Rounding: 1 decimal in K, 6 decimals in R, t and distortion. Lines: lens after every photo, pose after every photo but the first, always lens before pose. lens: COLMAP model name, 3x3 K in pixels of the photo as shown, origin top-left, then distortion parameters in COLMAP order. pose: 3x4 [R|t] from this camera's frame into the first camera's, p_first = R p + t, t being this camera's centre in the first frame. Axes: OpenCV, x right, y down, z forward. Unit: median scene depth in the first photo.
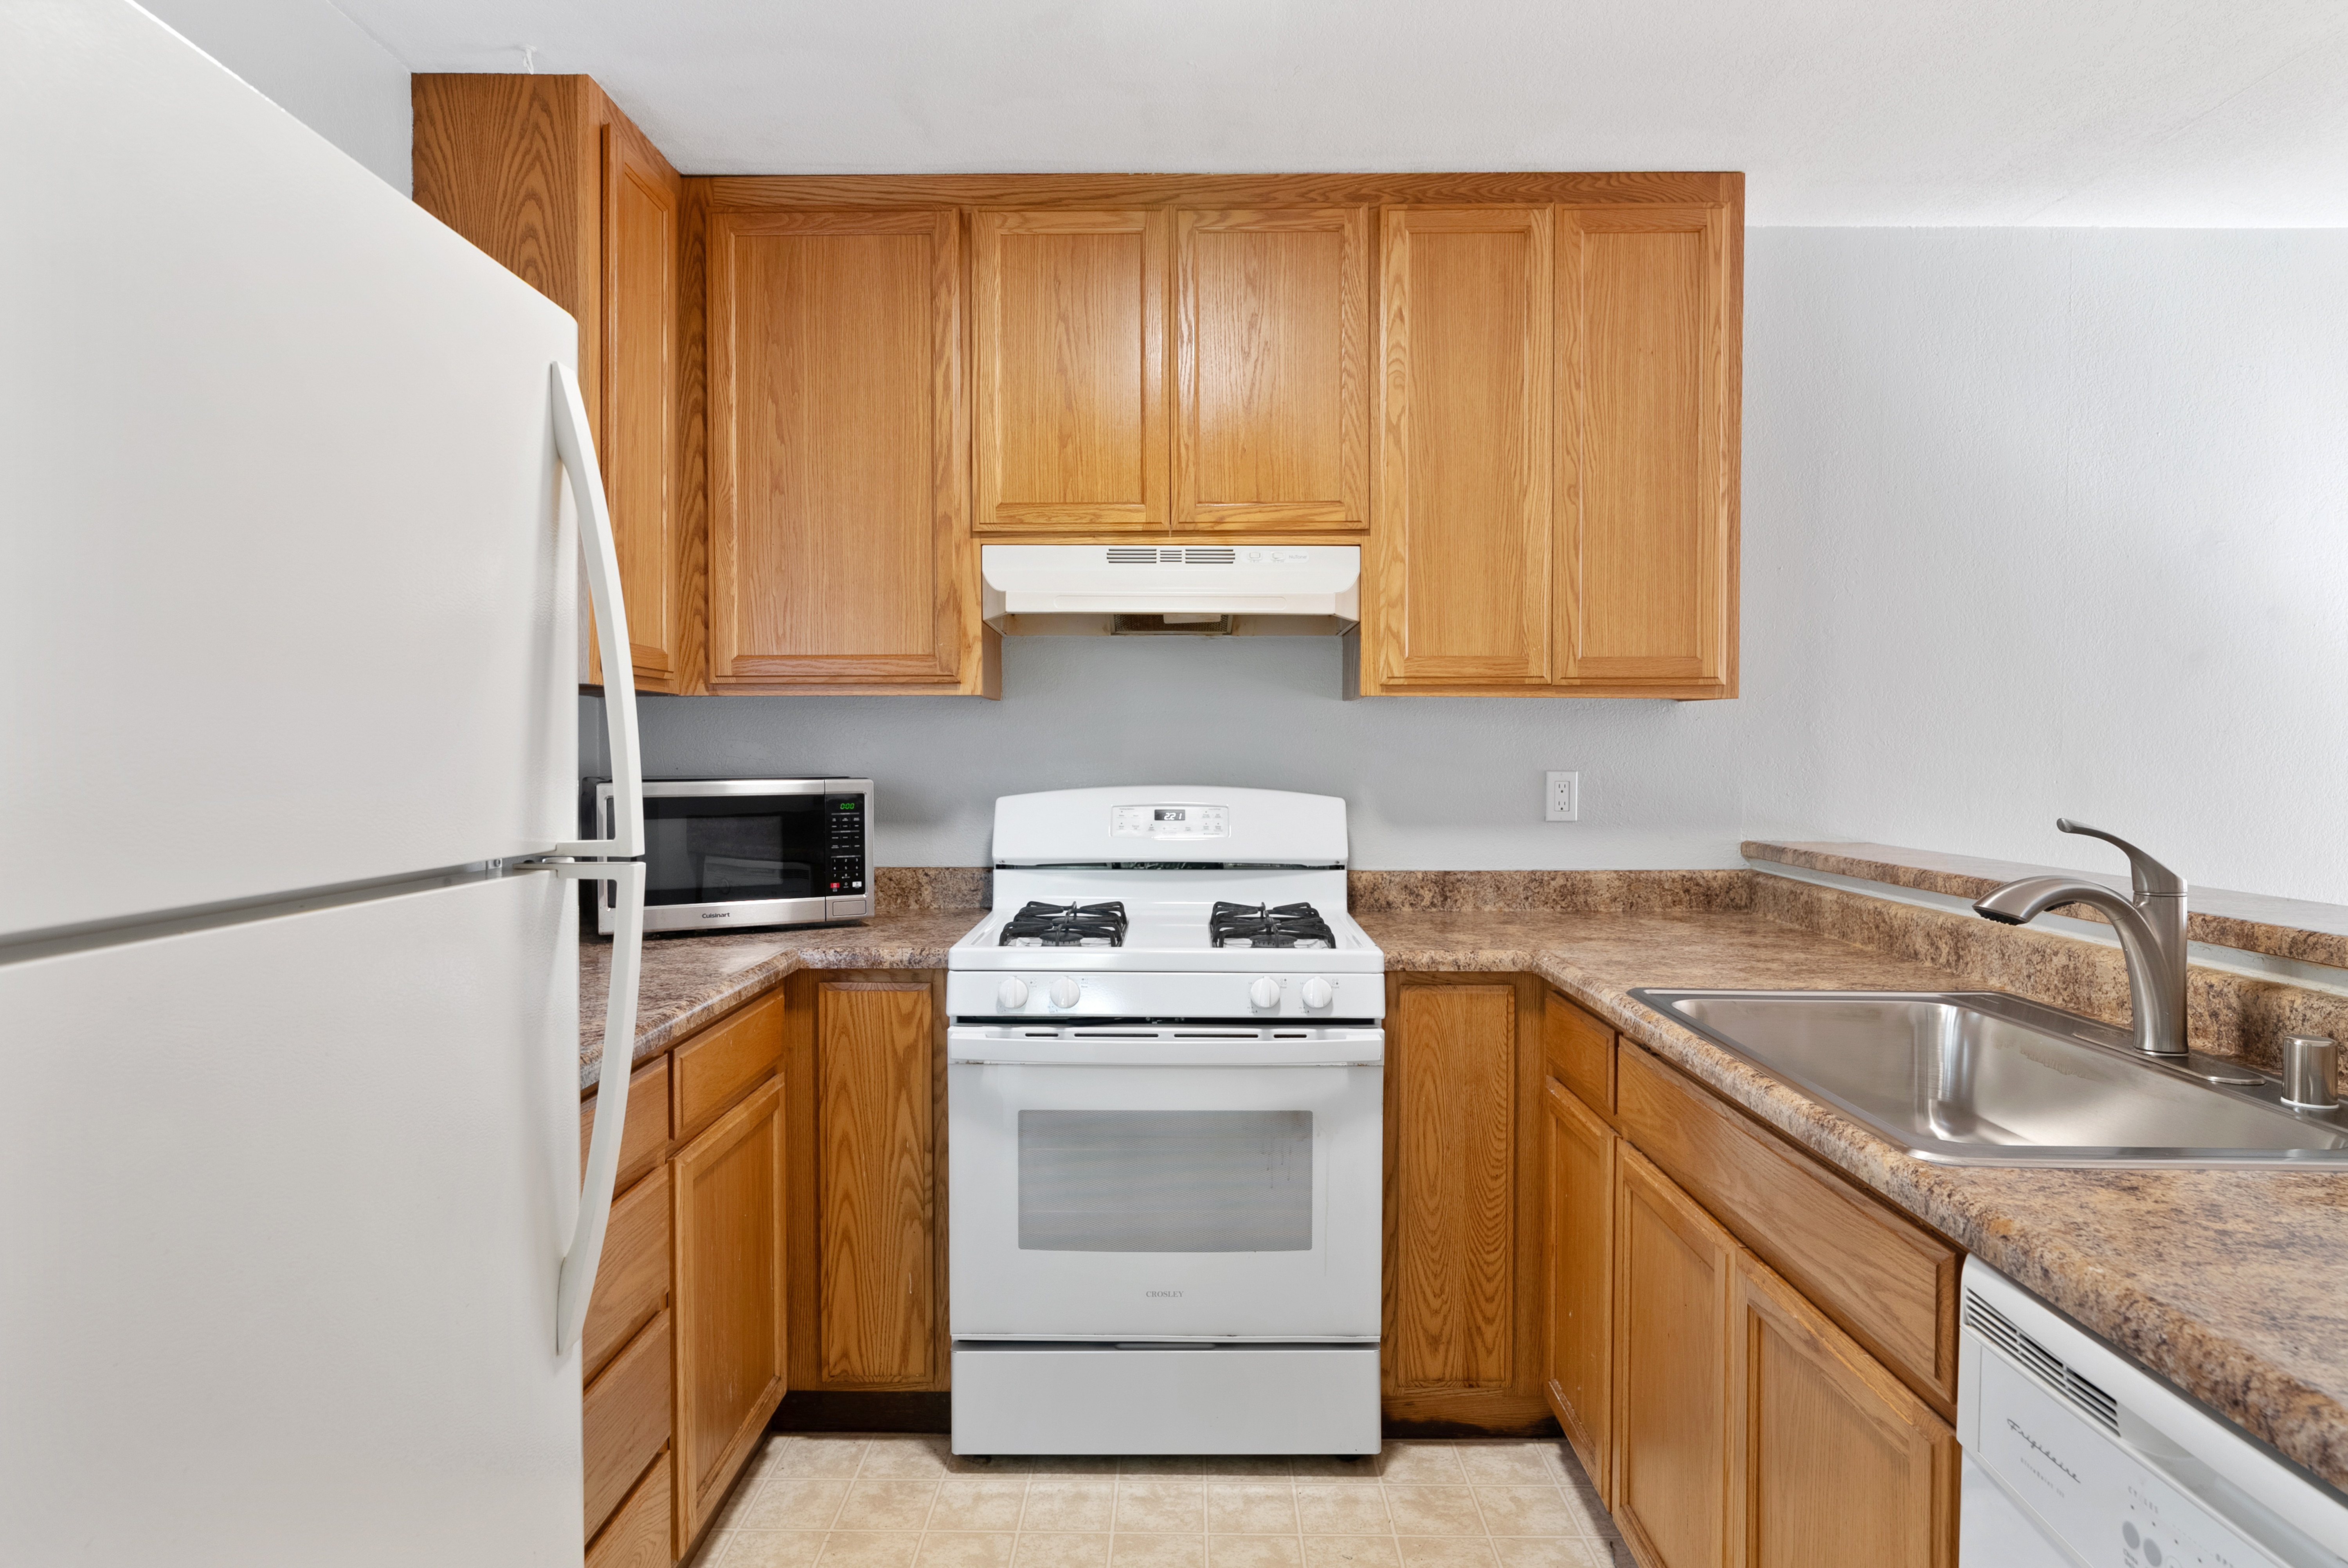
lens RADIAL K [[1345.9, 0, 1173.5], [0, 1345.9, 777.5], [0, 0, 1]] dist [-0.007859, 0.006227]
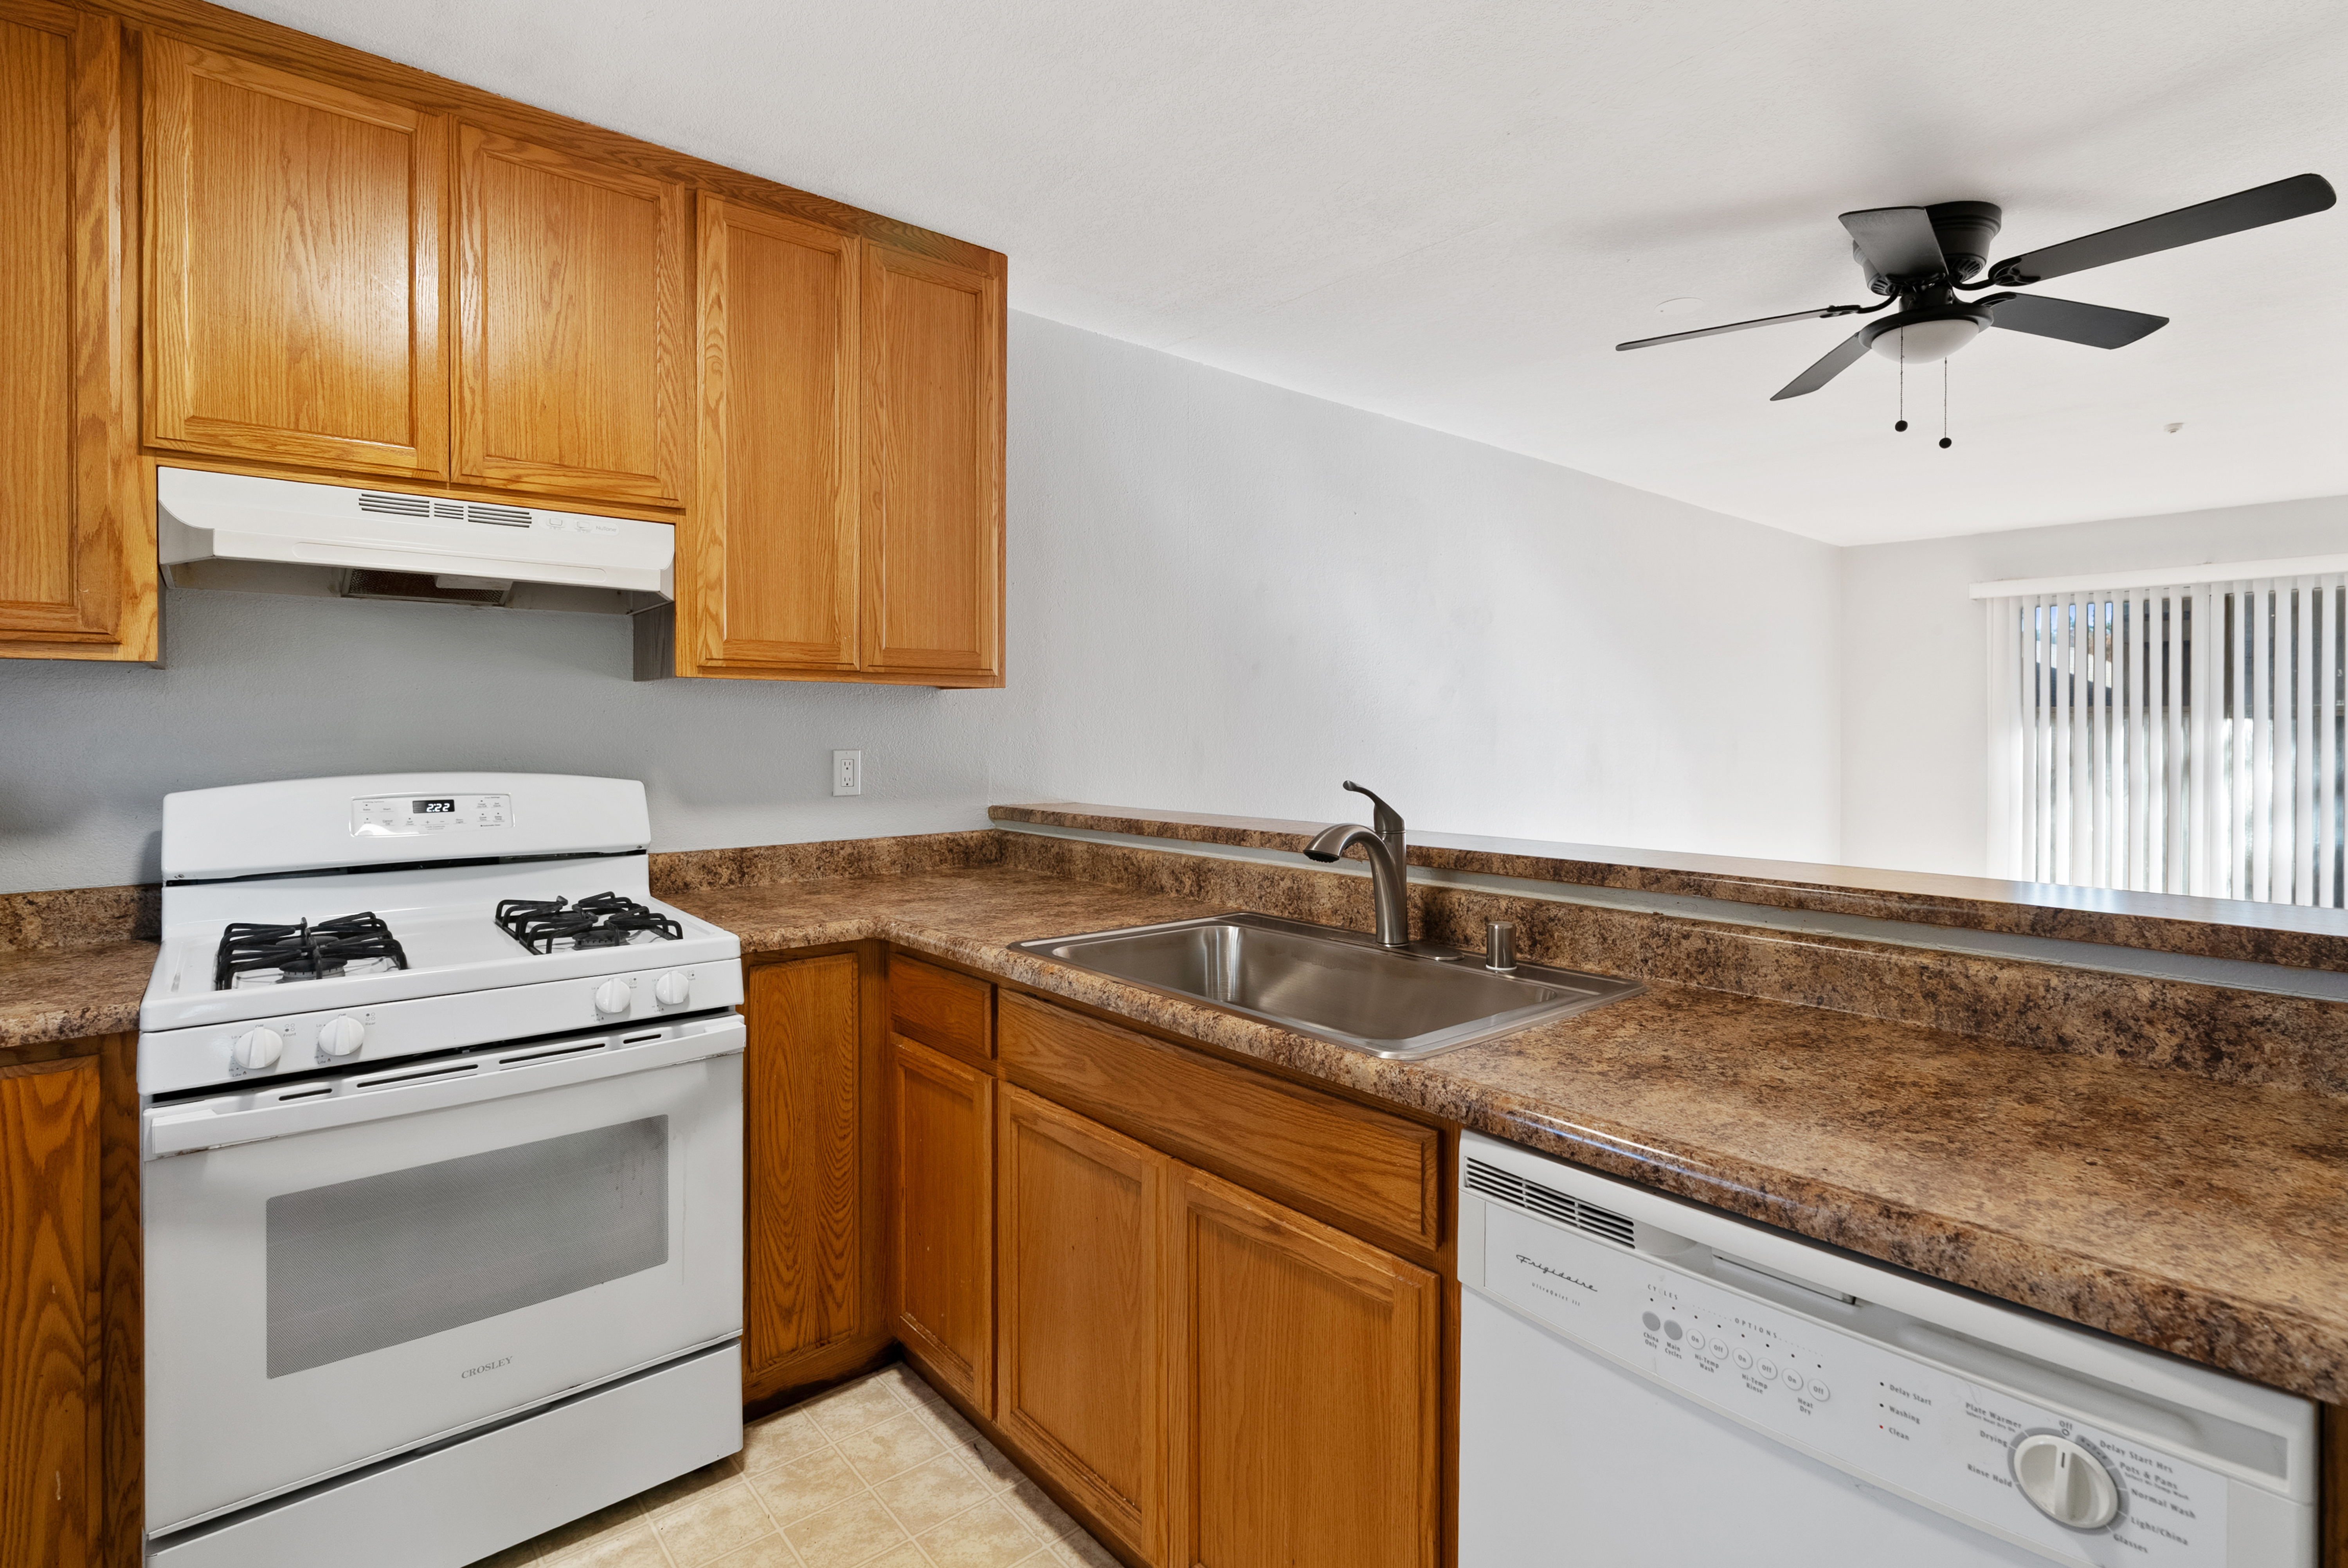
lens RADIAL K [[1108.6, 0, 1171.6], [0, 1108.6, 730.3], [0, 0, 1]] dist [-0.012453, 0.004632]
pose [[0.758102, -0.001824, 0.652134, -0.116170], [0.015555, 0.999762, -0.015285, -0.003344], [-0.651951, 0.021732, 0.757950, 0.153342]]
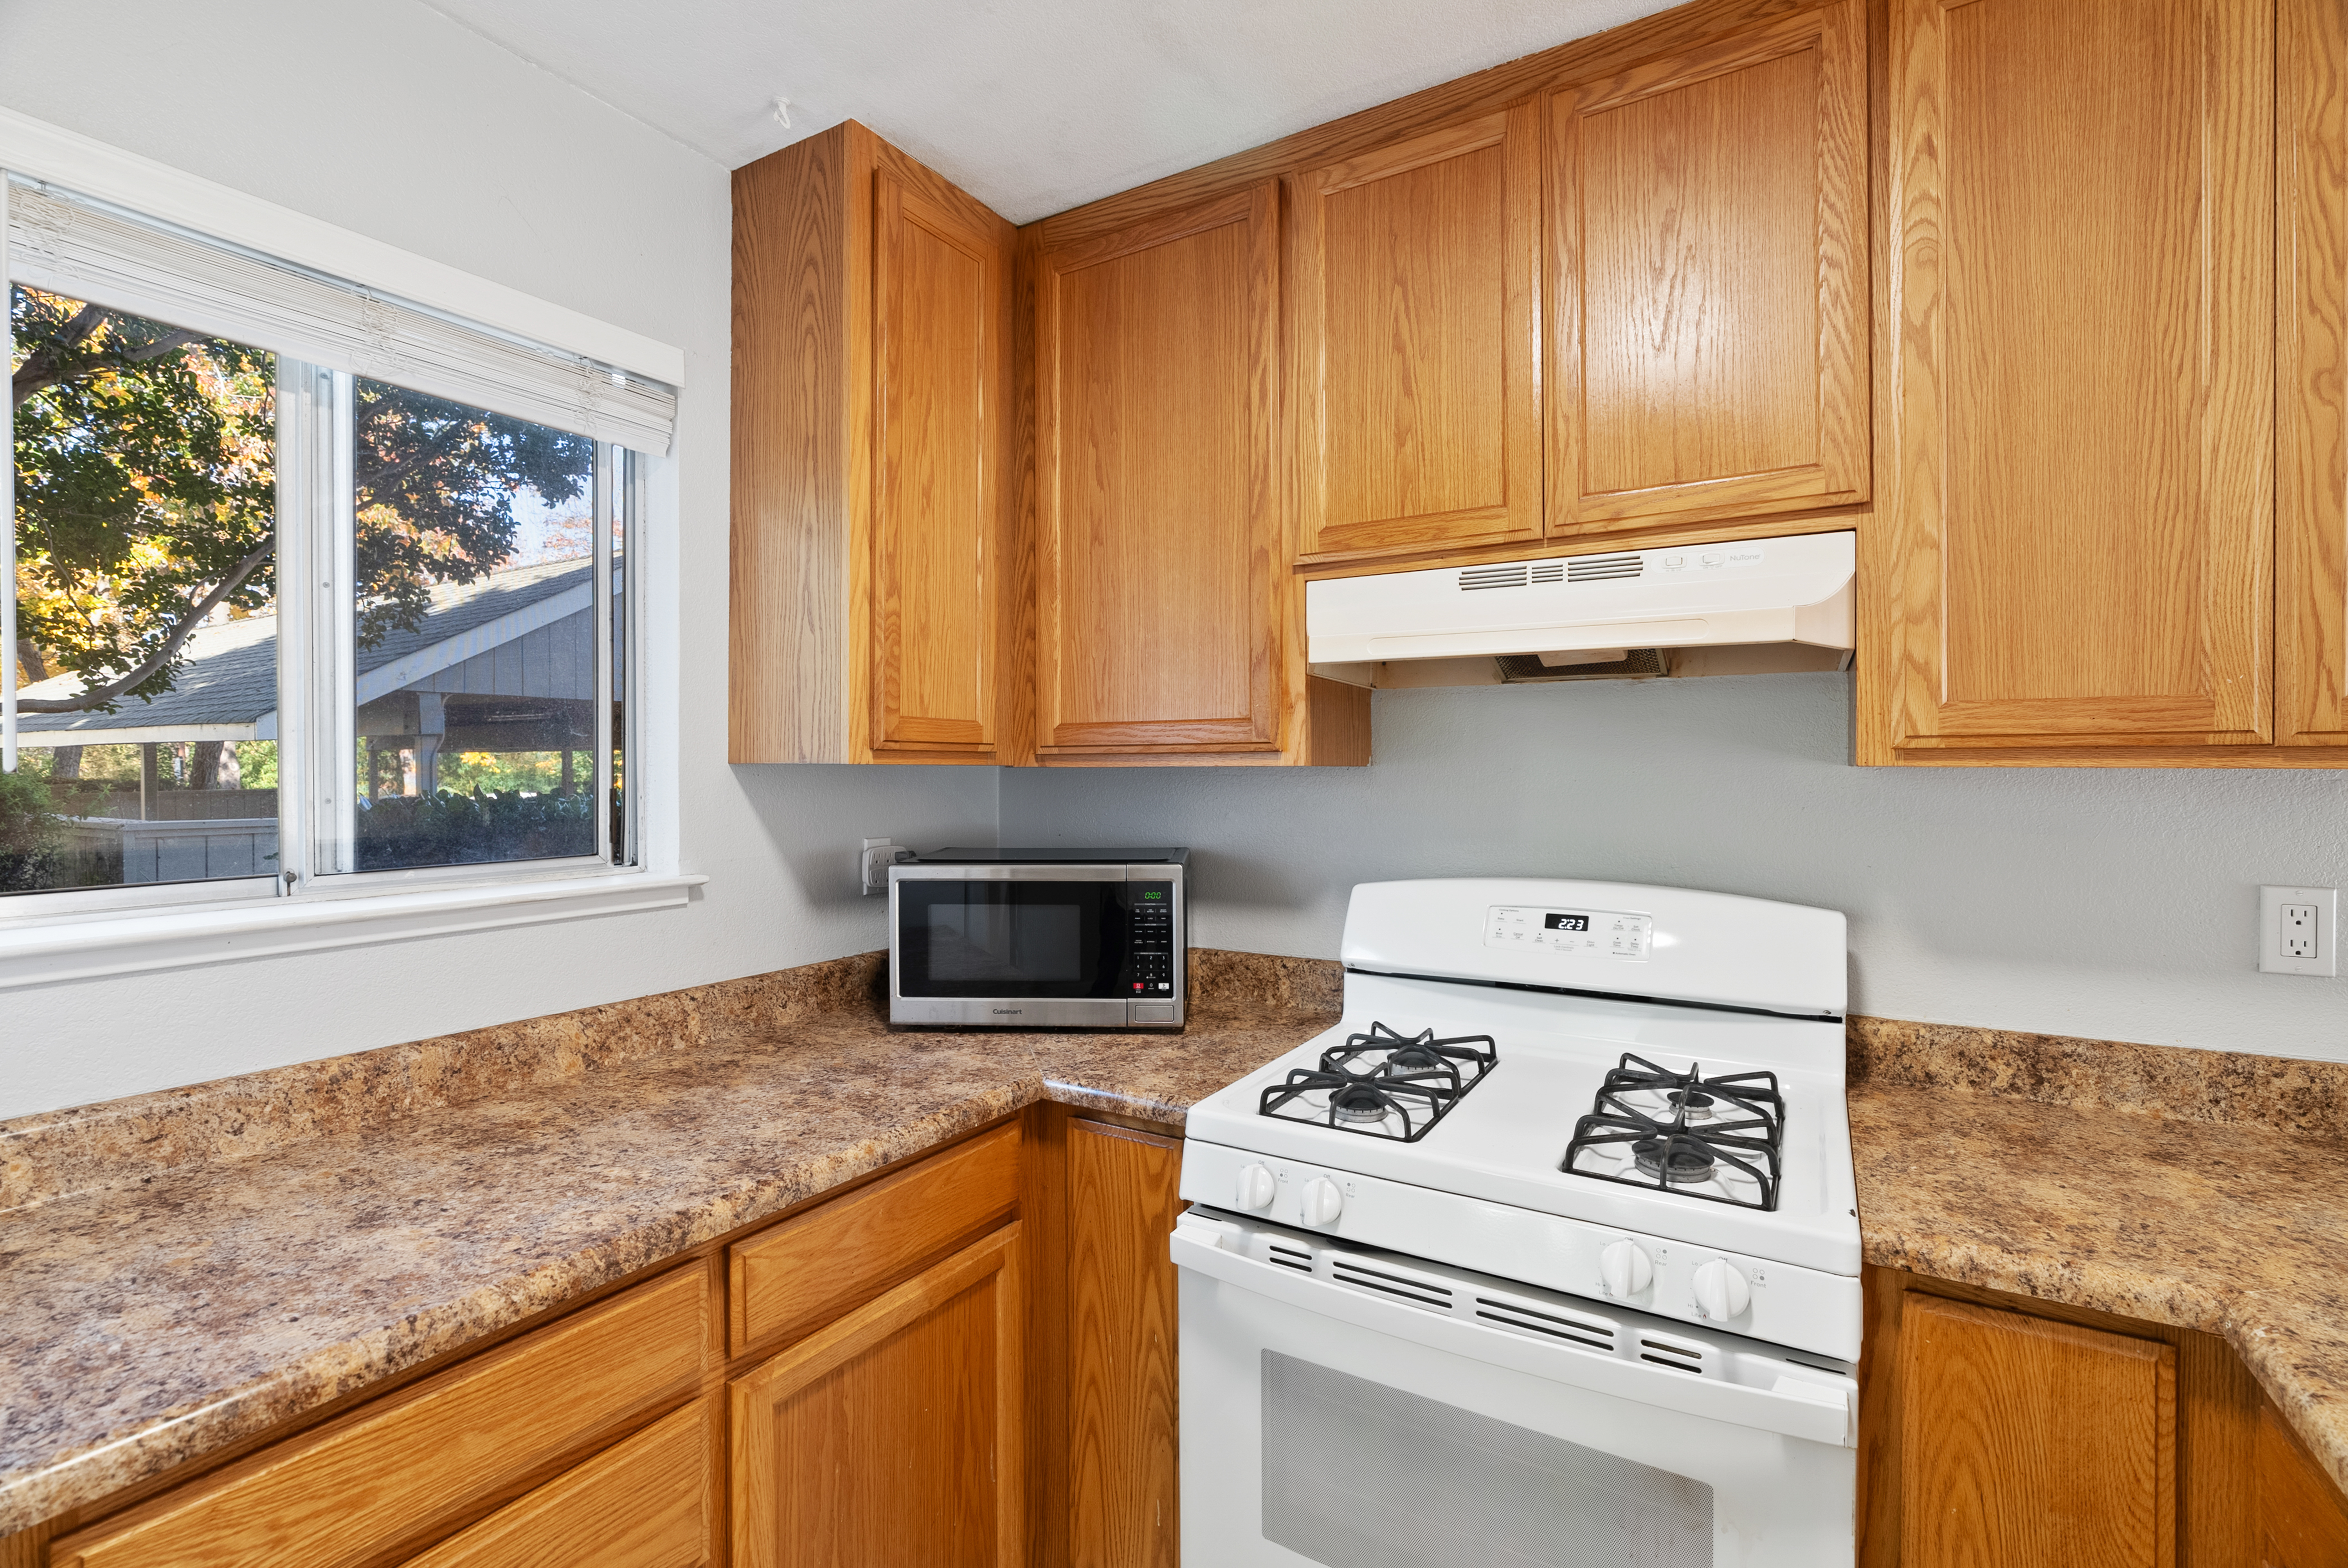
lens RADIAL K [[1073.4, 0, 1160.3], [0, 1073.4, 773.0], [0, 0, 1]] dist [-0.008888, 0.003314]
pose [[0.861808, 0.000775, -0.507234, 0.114066], [-0.009010, 0.999864, -0.013780, -0.048257], [0.507155, 0.016446, 0.861698, 0.406505]]
